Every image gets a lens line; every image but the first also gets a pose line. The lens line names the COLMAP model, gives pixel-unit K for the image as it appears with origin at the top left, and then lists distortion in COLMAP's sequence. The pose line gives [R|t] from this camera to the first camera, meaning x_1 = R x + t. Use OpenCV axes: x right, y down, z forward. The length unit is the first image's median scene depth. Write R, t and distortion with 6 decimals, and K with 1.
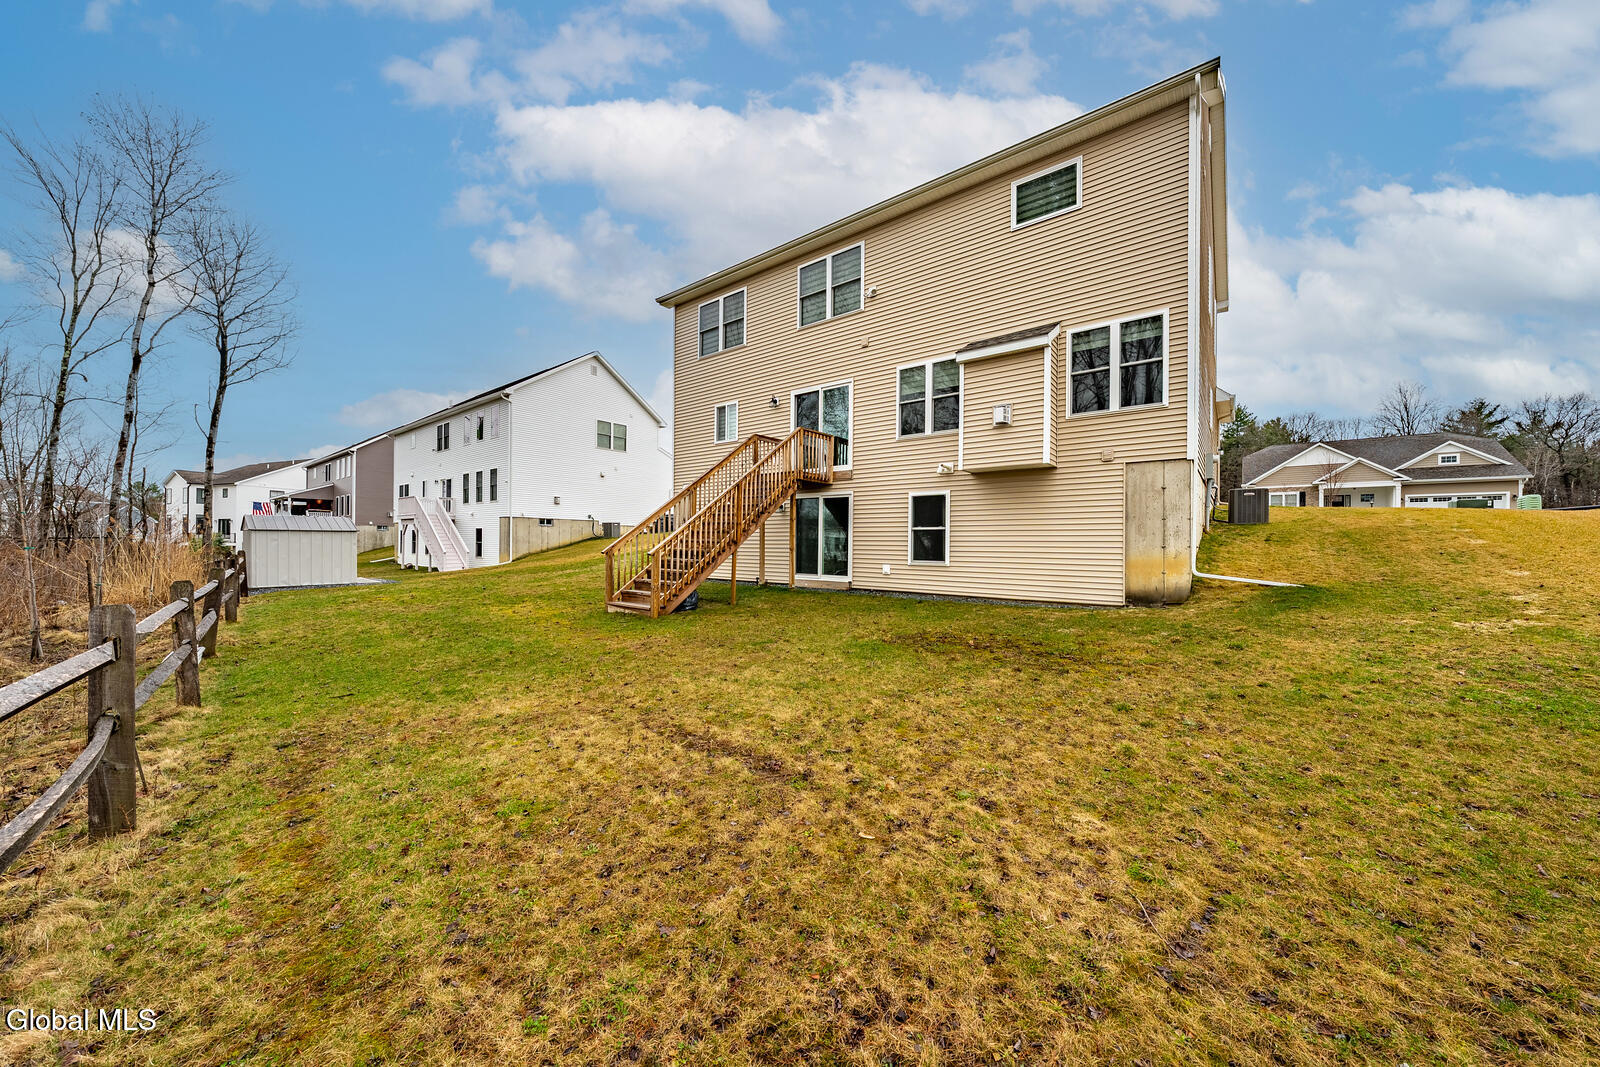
lens RADIAL K [[553.3, 0, 804.5], [0, 553.3, 534.7], [0, 0, 1]] dist [-0.000331, 0.000001]
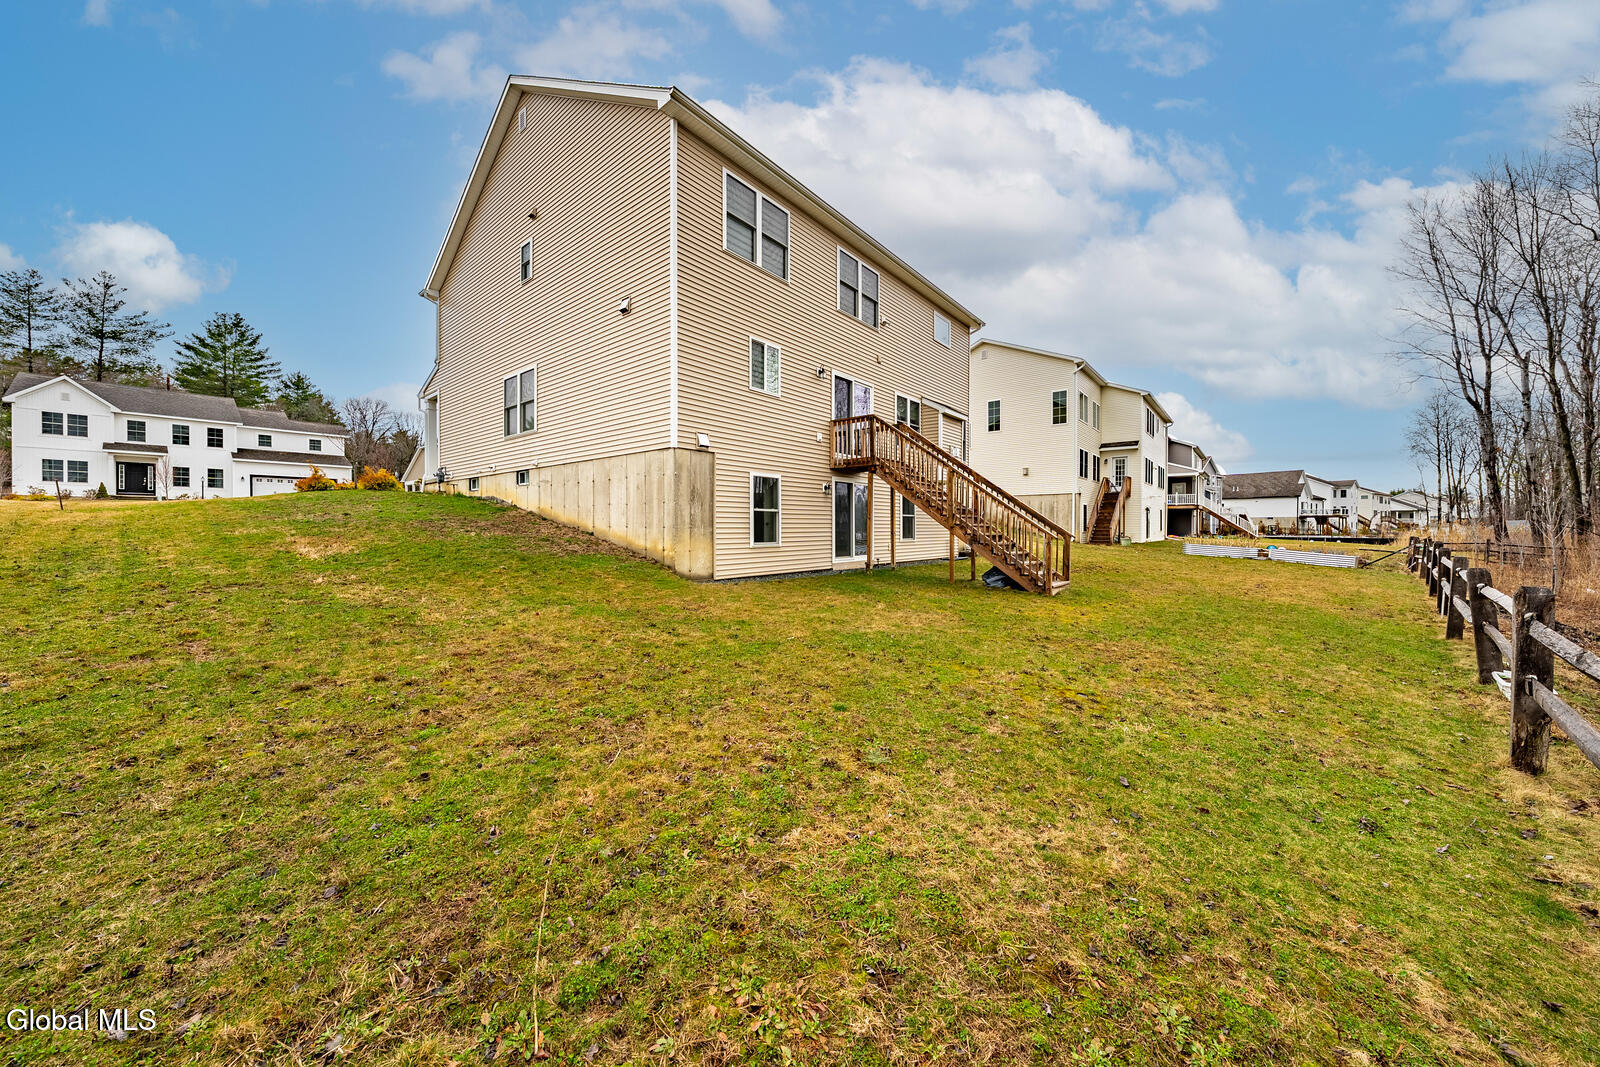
lens RADIAL K [[553.3, 0, 804.0], [0, 553.3, 531.1], [0, 0, 1]] dist [-0.000331, 0.000001]
pose [[0.017903, -0.004257, 0.999831, -1.007751], [-0.007965, 0.999959, 0.004400, 0.020527], [-0.999808, -0.008042, 0.017869, 1.044525]]
